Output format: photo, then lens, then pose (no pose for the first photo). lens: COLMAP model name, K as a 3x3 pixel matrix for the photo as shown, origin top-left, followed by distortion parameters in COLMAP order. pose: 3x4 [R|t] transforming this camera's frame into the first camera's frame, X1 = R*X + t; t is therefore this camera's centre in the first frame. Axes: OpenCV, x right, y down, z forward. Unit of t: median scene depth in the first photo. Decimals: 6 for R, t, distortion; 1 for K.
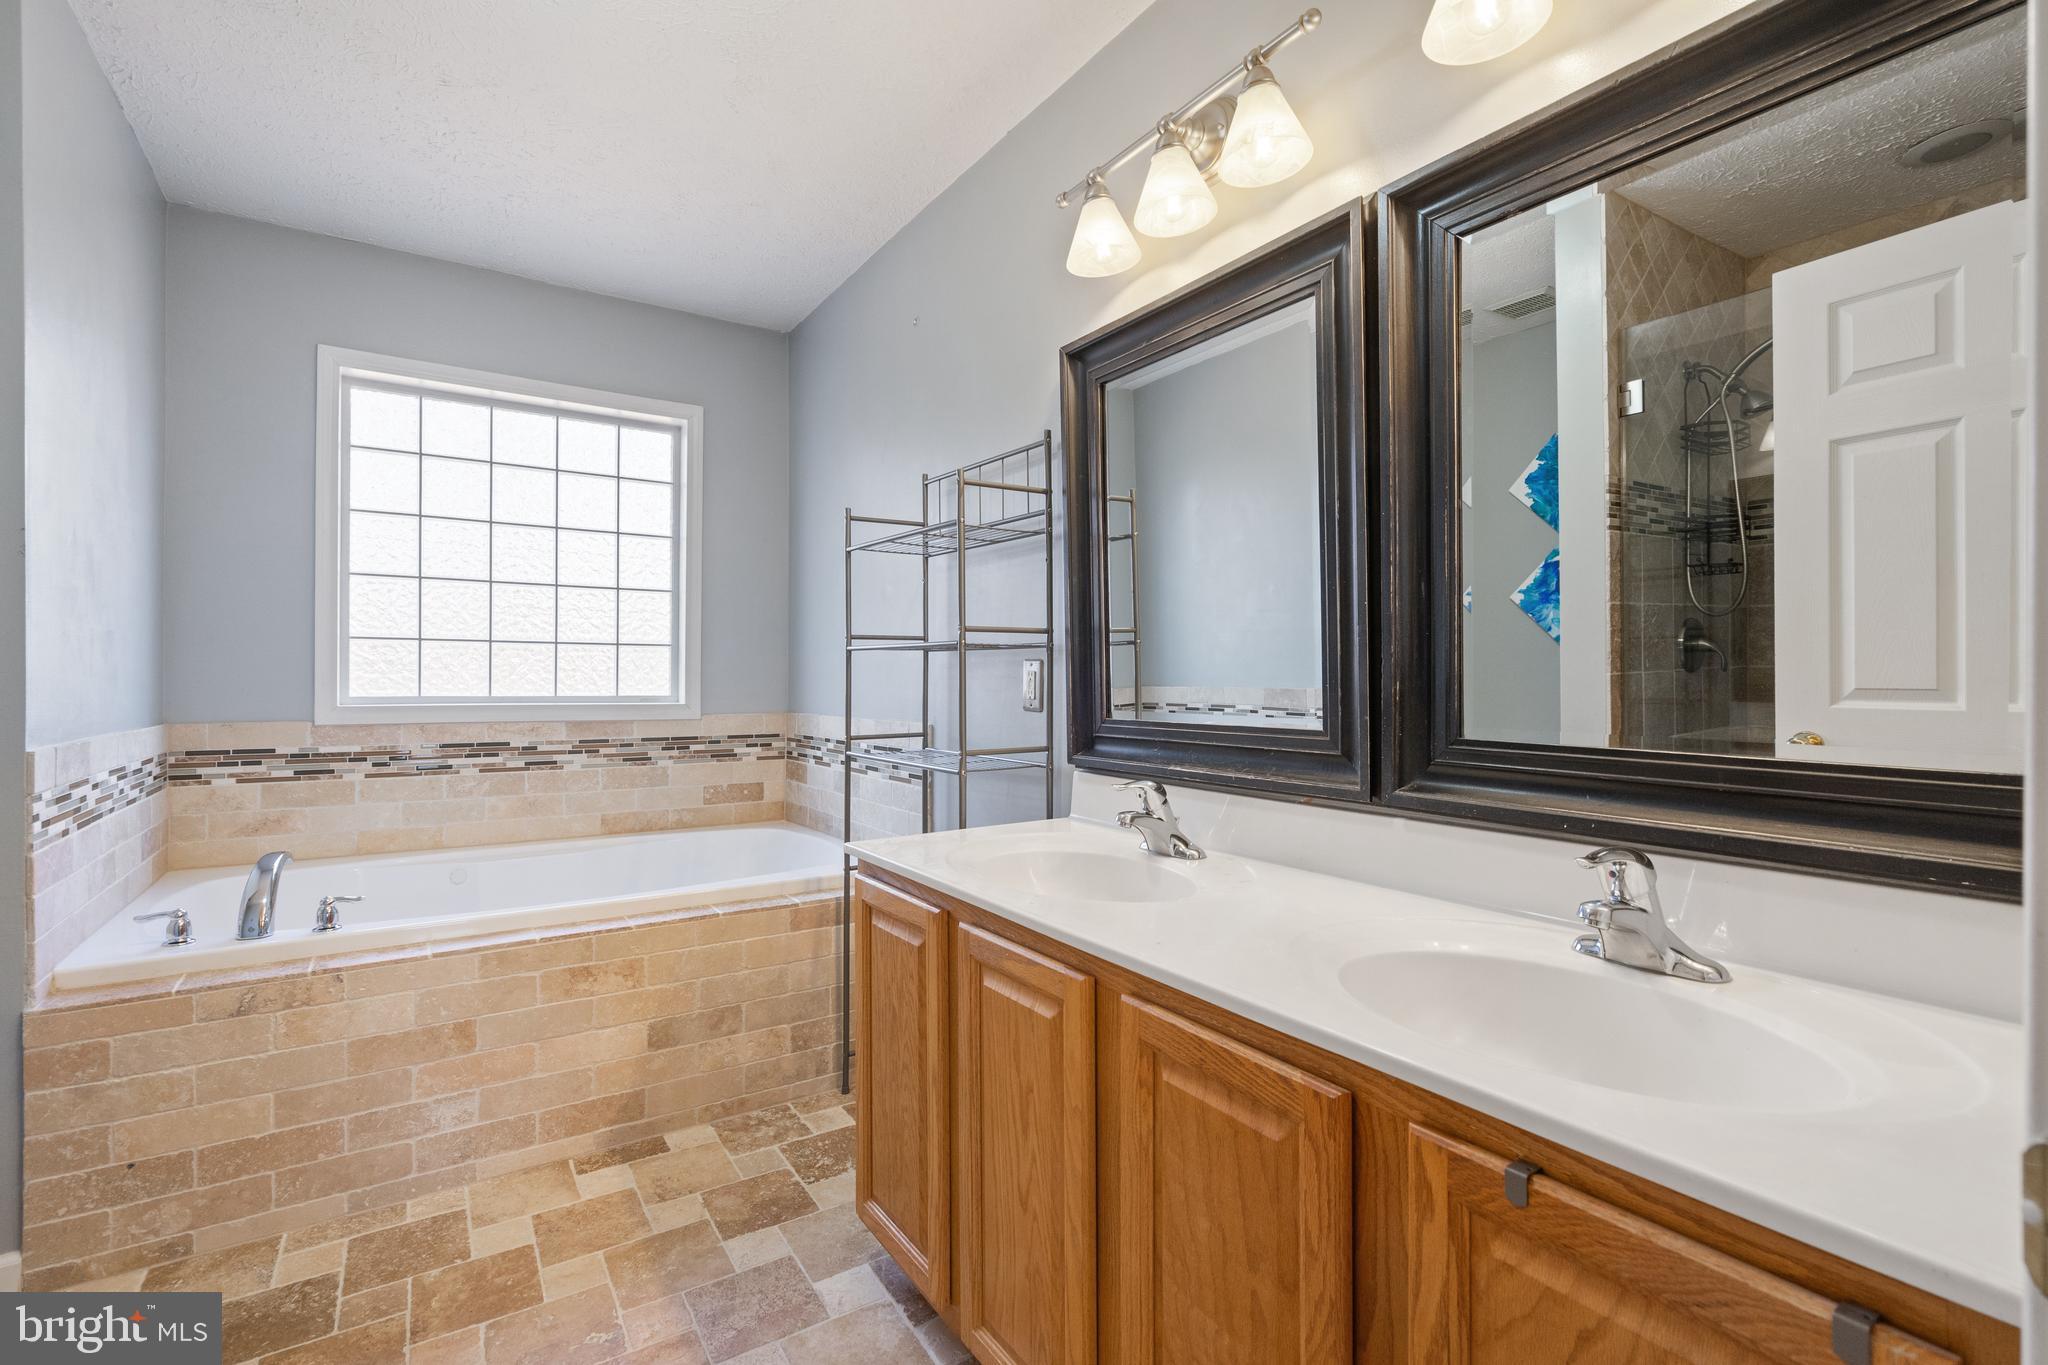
lens RADIAL K [[917.1, 0, 985.9], [0, 917.1, 670.9], [0, 0, 1]] dist [-0.006286, 0.002984]
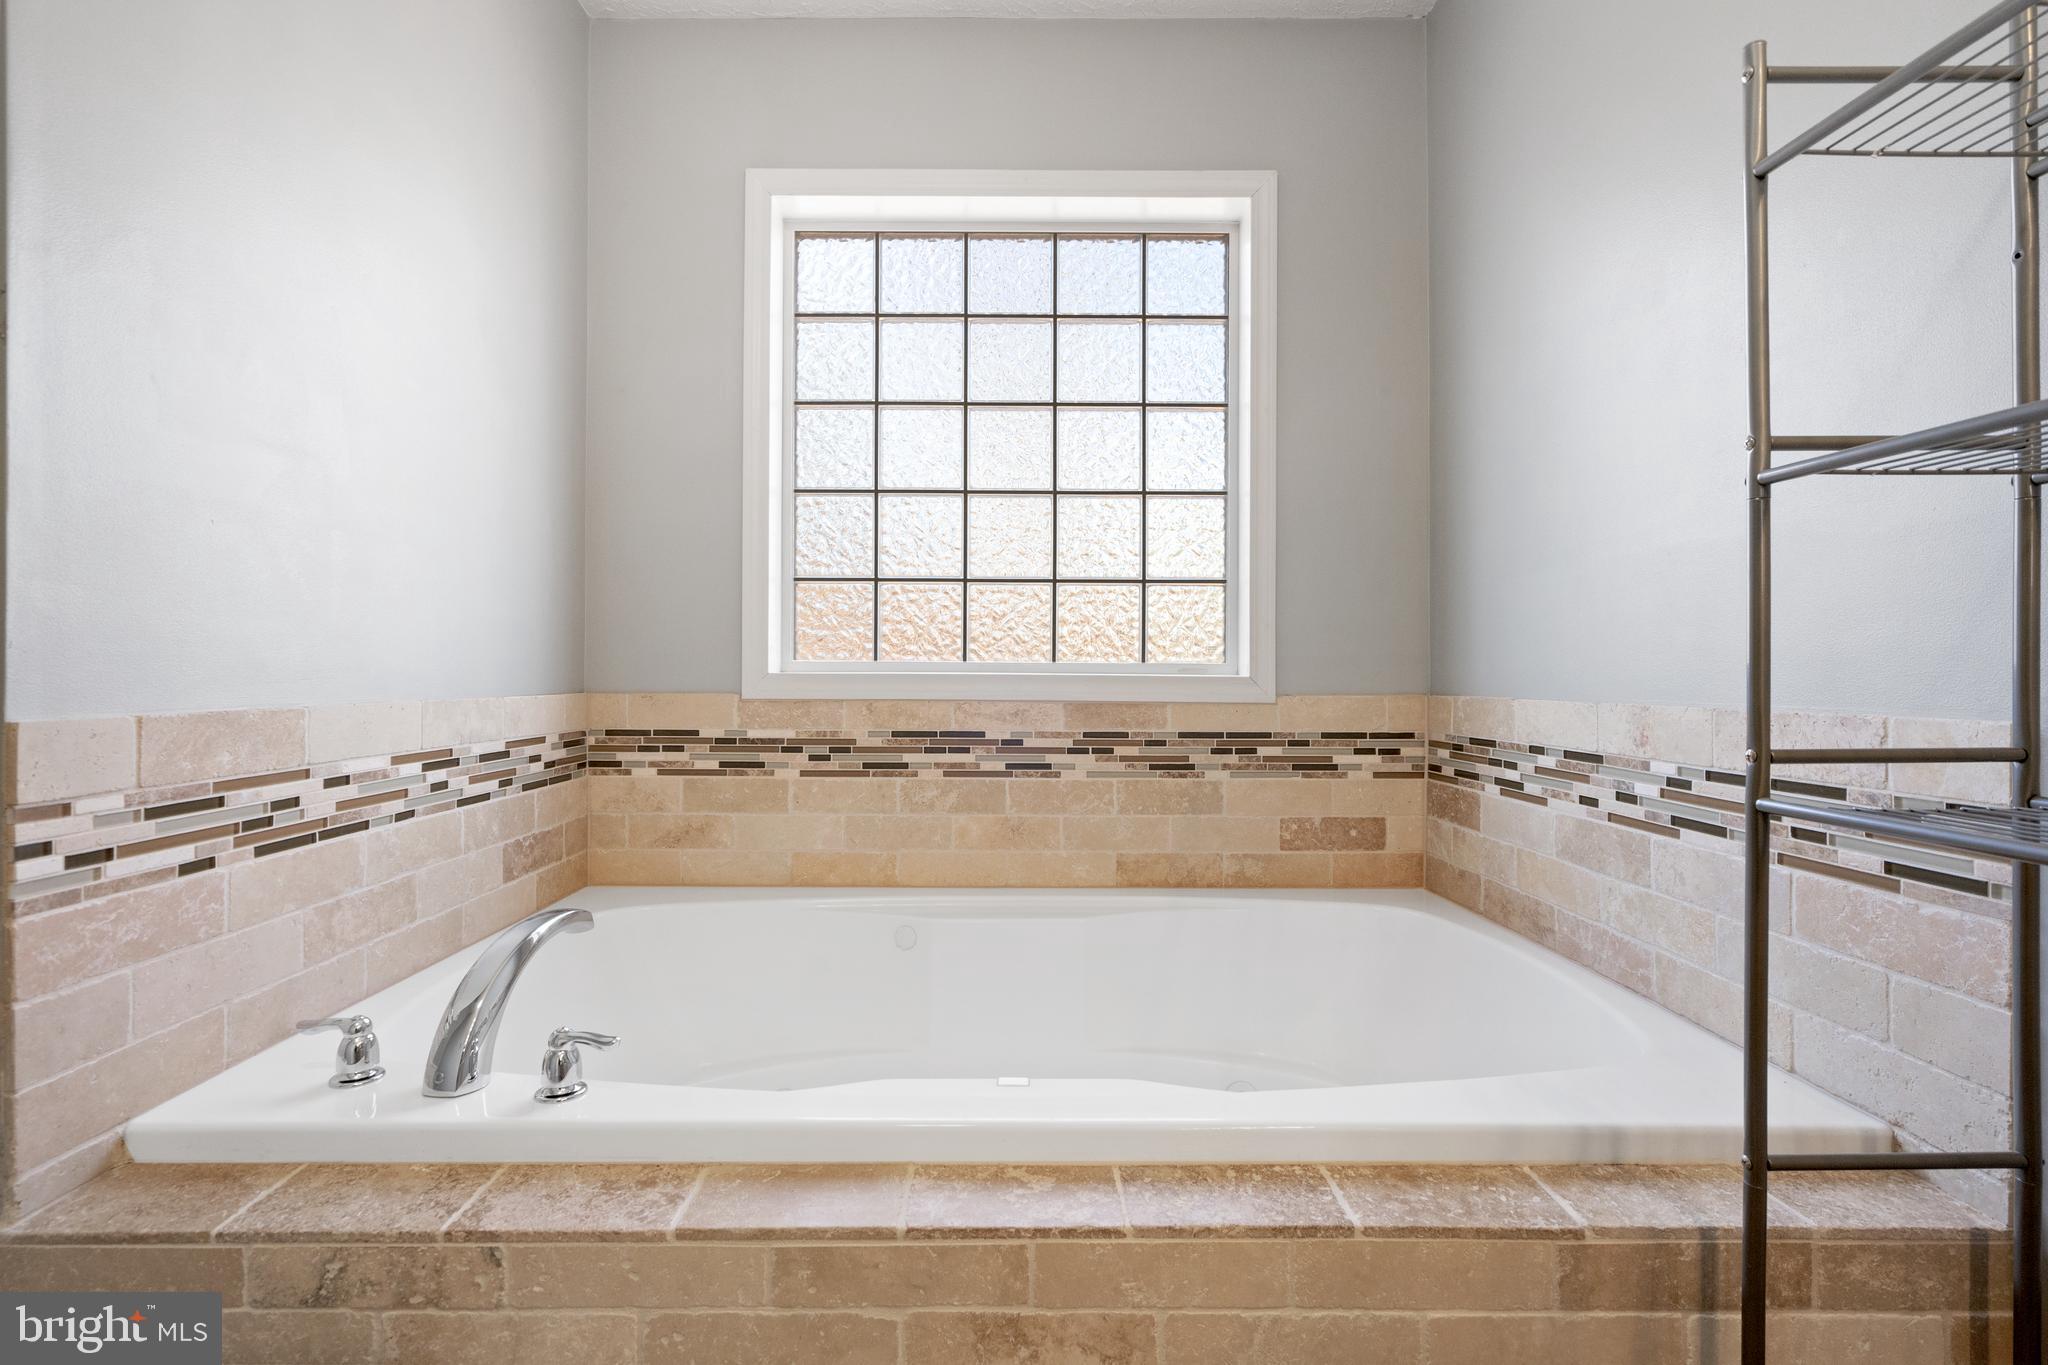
lens RADIAL K [[917.1, 0, 1018.6], [0, 917.1, 673.9], [0, 0, 1]] dist [-0.006286, 0.002984]
pose [[0.849863, 0.001120, -0.527003, -0.168010], [0.003658, 0.999961, 0.008024, 0.033842], [0.526992, -0.008747, 0.849825, 0.492407]]
